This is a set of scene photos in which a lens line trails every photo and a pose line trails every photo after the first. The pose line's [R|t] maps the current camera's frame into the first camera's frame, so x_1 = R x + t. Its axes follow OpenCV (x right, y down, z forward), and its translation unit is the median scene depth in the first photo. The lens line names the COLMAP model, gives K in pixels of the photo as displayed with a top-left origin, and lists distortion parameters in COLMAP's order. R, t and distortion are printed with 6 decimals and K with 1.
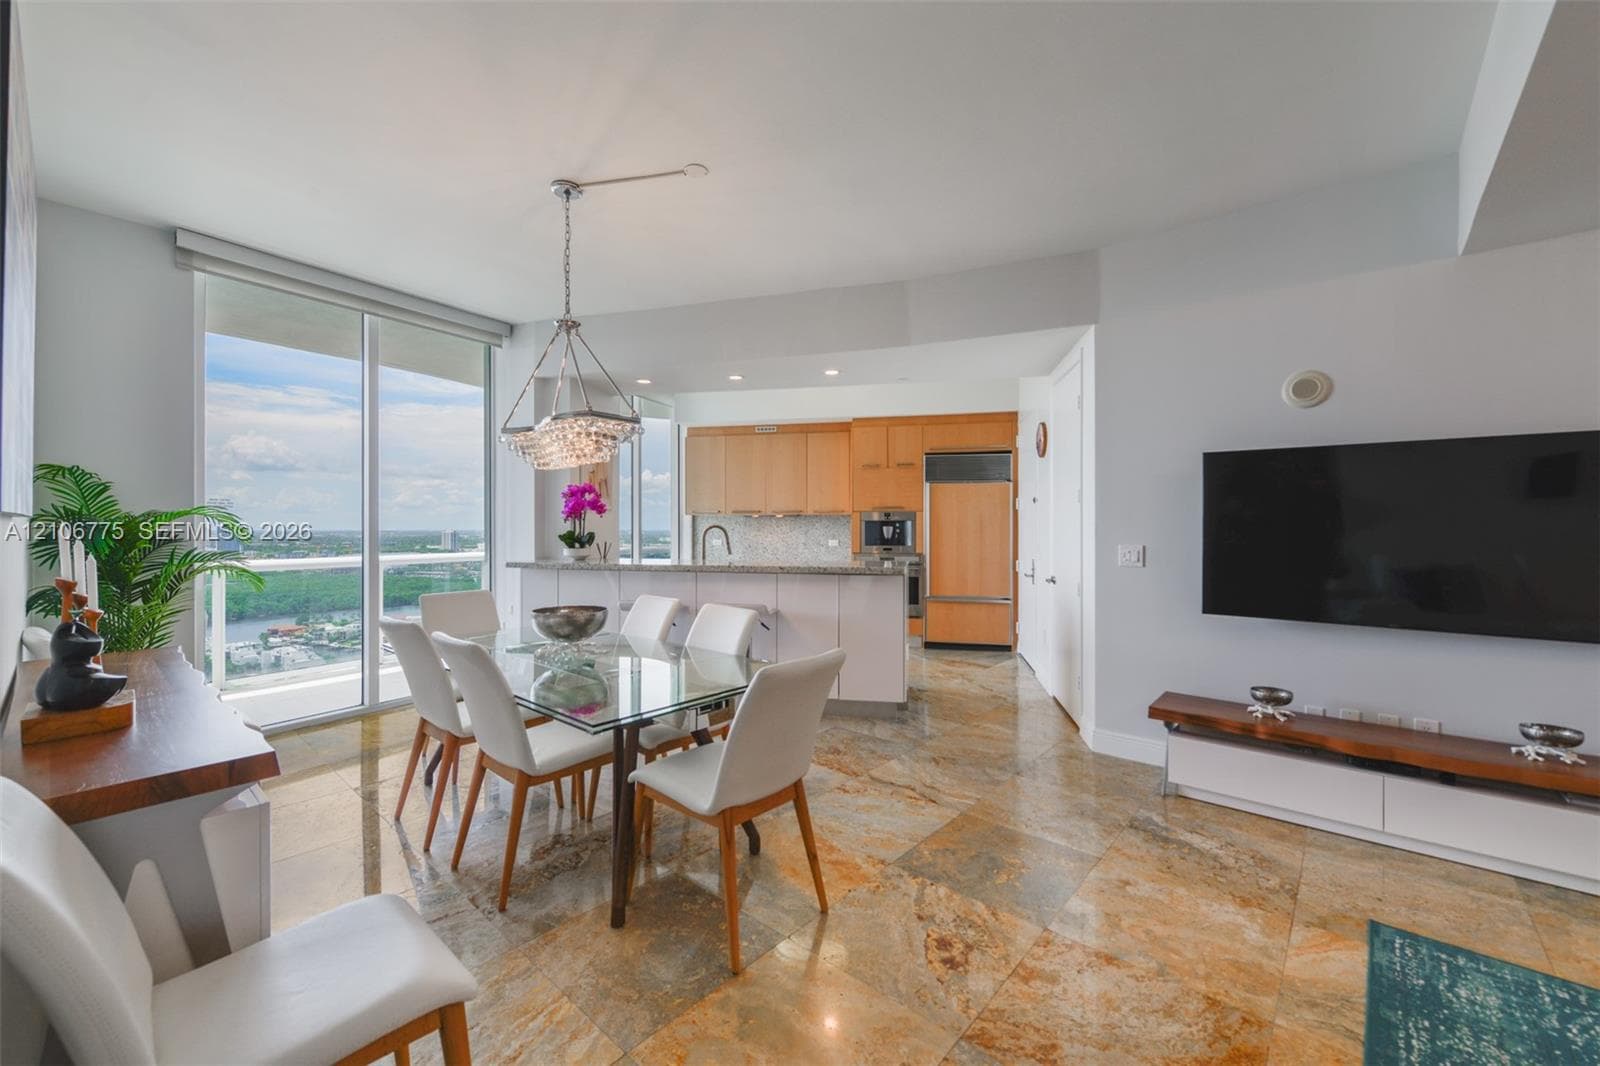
lens RADIAL K [[637.1, 0, 801.3], [0, 637.1, 522.6], [0, 0, 1]] dist [0.009907, -0.003402]
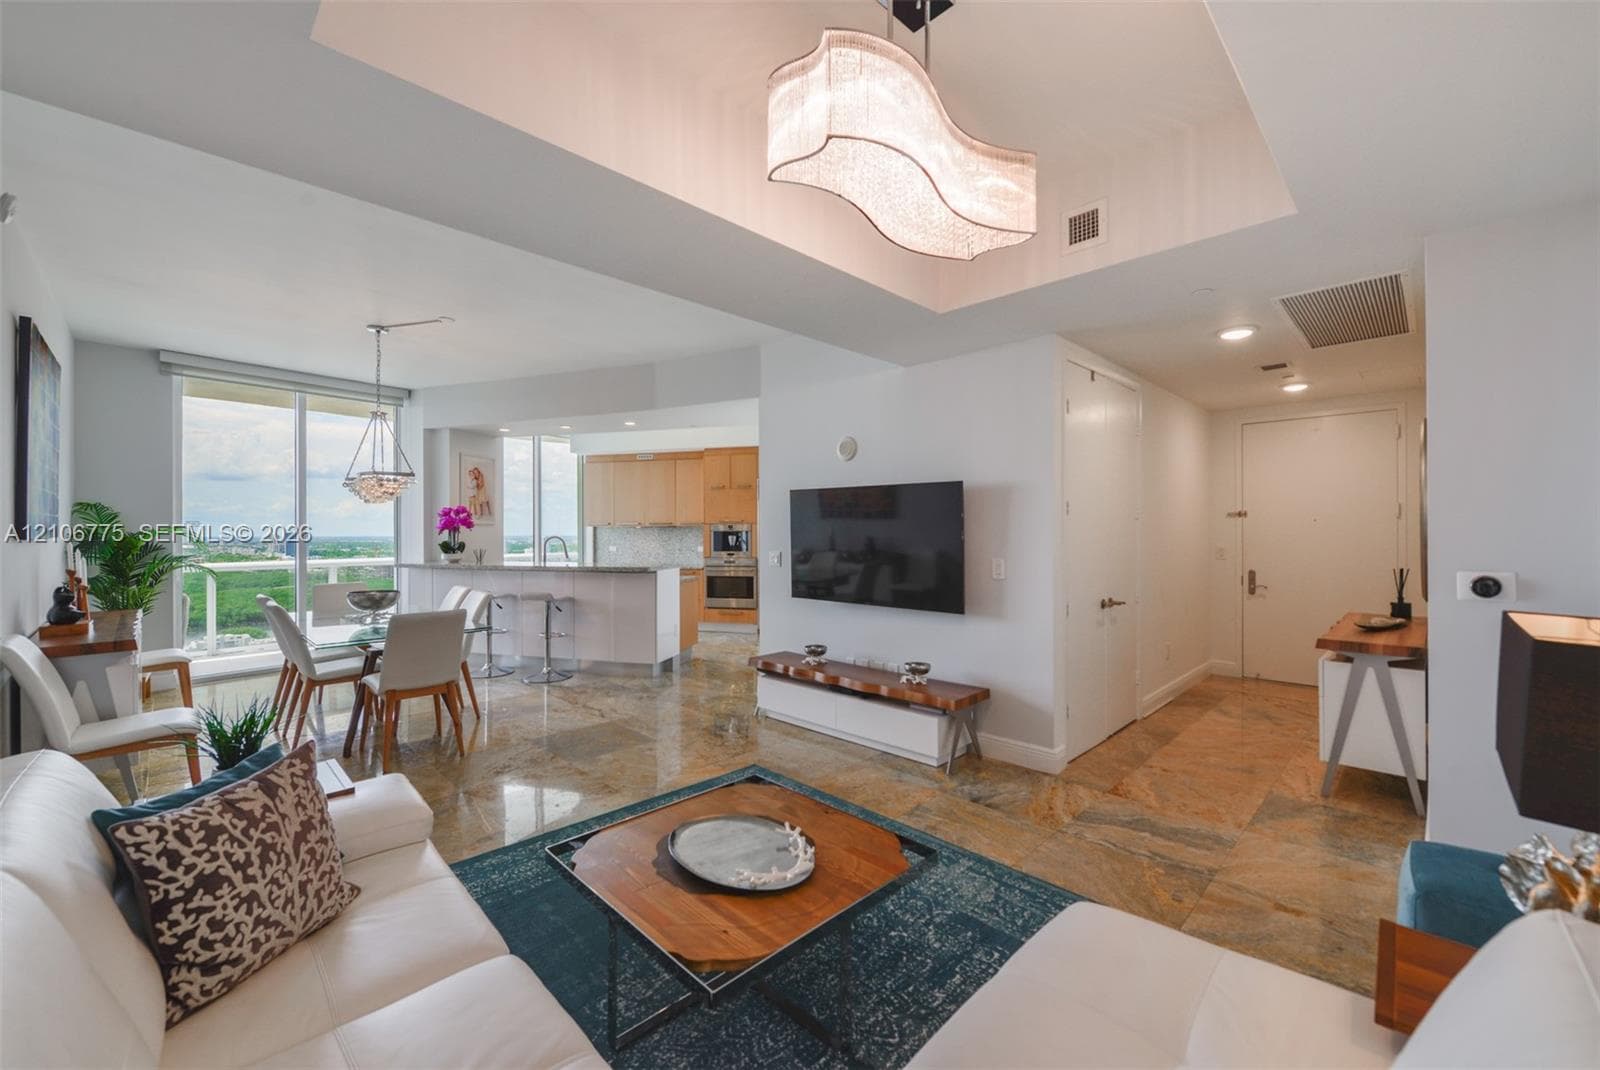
lens RADIAL K [[637.1, 0, 790.0], [0, 637.1, 529.9], [0, 0, 1]] dist [0.009907, -0.003402]
pose [[0.997332, -0.001916, -0.072972, 0.699224], [0.002270, 0.999986, 0.004764, -0.022820], [0.072962, -0.004917, 0.997323, -0.469728]]
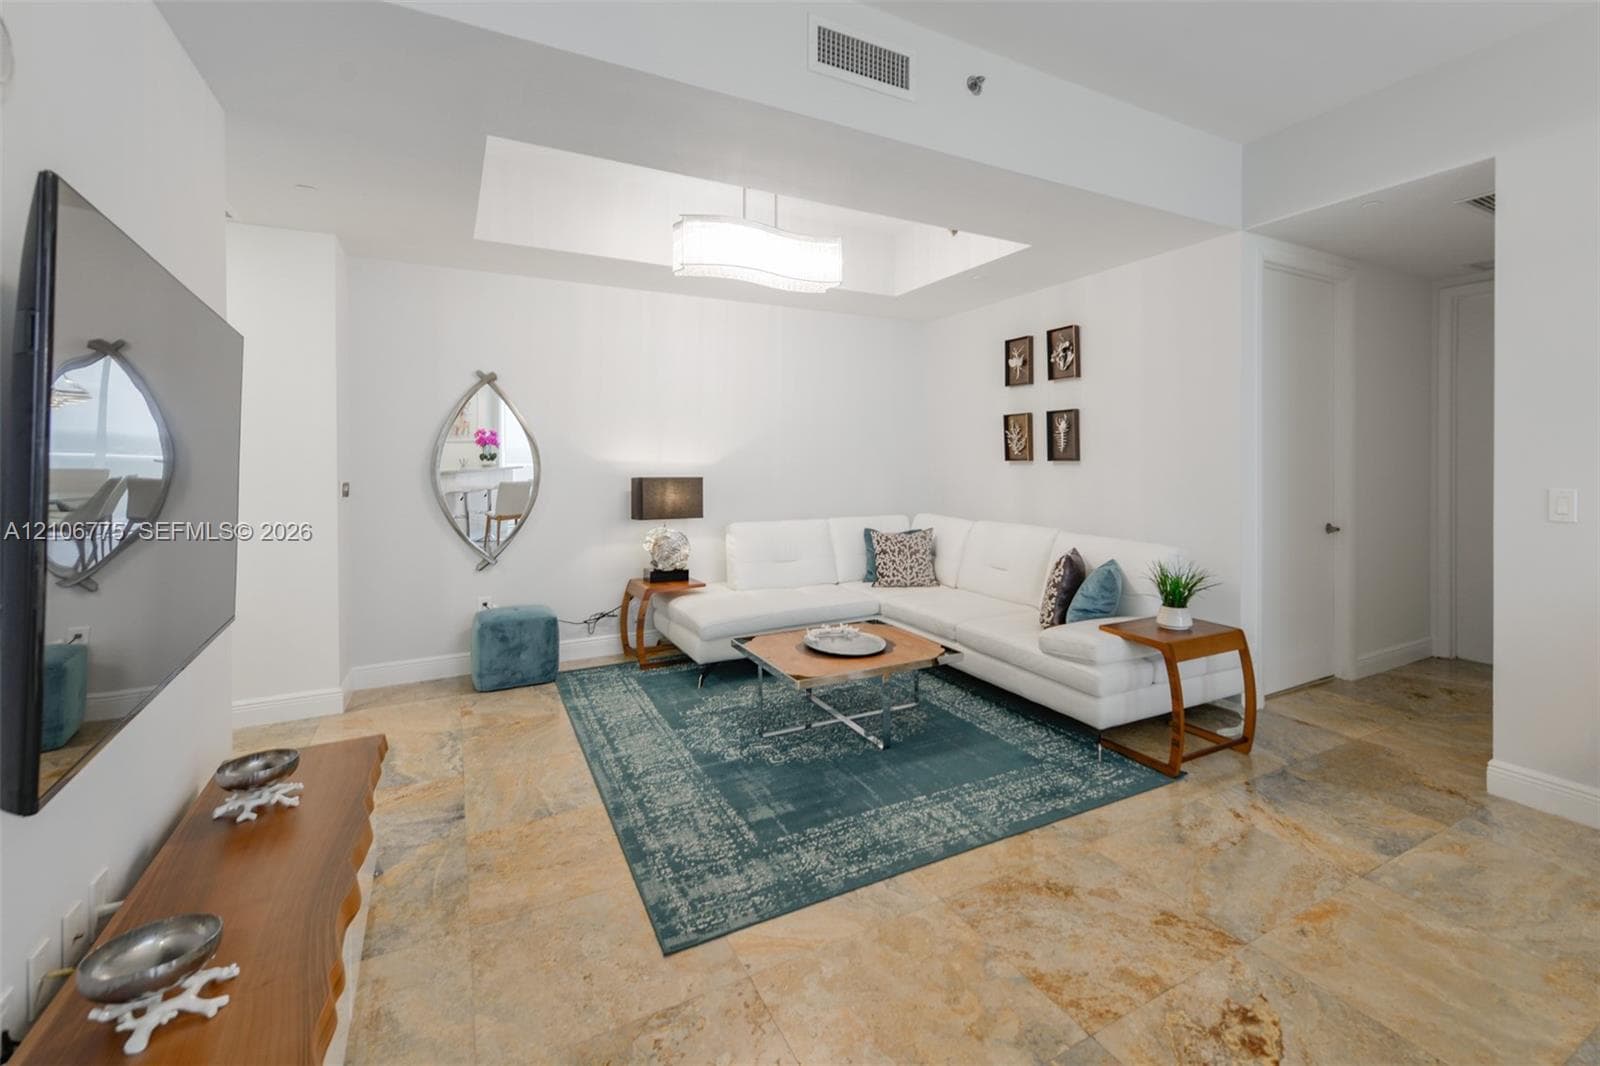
lens RADIAL K [[731.2, 0, 896.5], [0, 731.2, 460.2], [0, 0, 1]] dist [0.008276, -0.000197]
pose [[-0.953651, 0.001528, 0.300911, 0.209020], [0.001131, 0.999998, -0.001494, 0.001624], [-0.300912, -0.001085, -0.953651, 1.124520]]
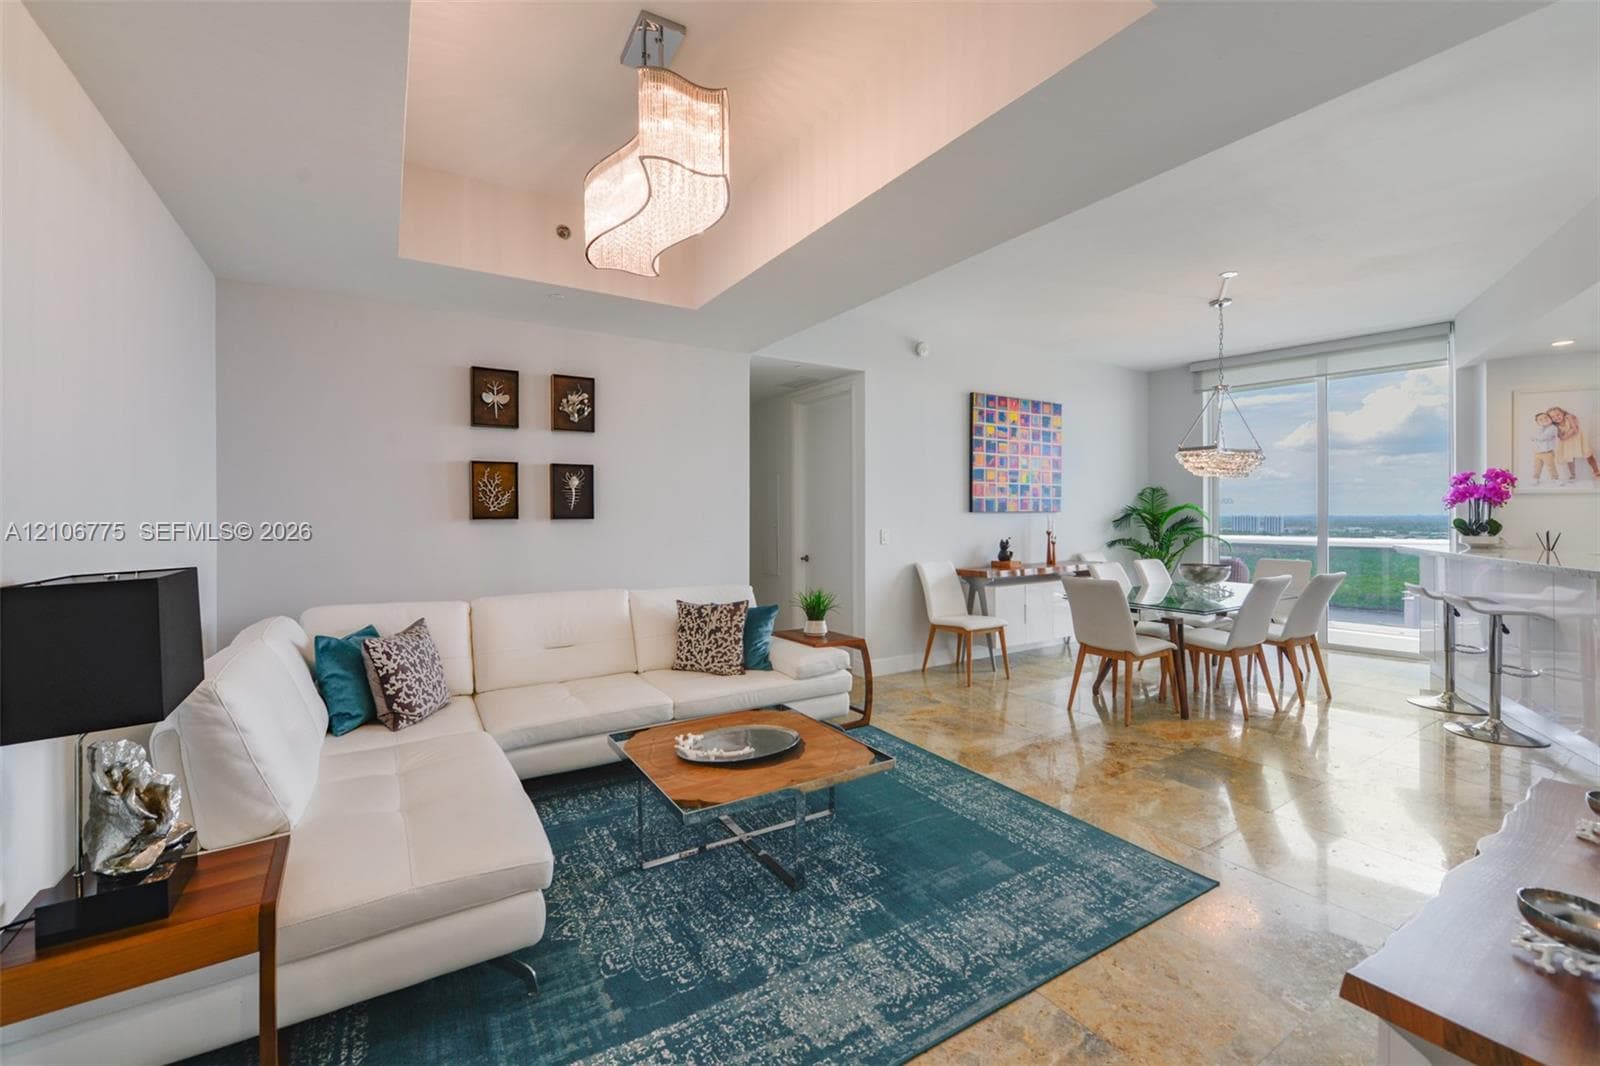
lens RADIAL K [[655.5, 0, 790.0], [0, 655.5, 520.4], [0, 0, 1]] dist [-0.009568, -0.000074]
pose [[-0.293003, 0.009061, -0.956069, 1.340781], [0.008260, 0.999942, 0.006946, -0.000866], [0.956076, -0.005862, -0.293061, 0.398391]]
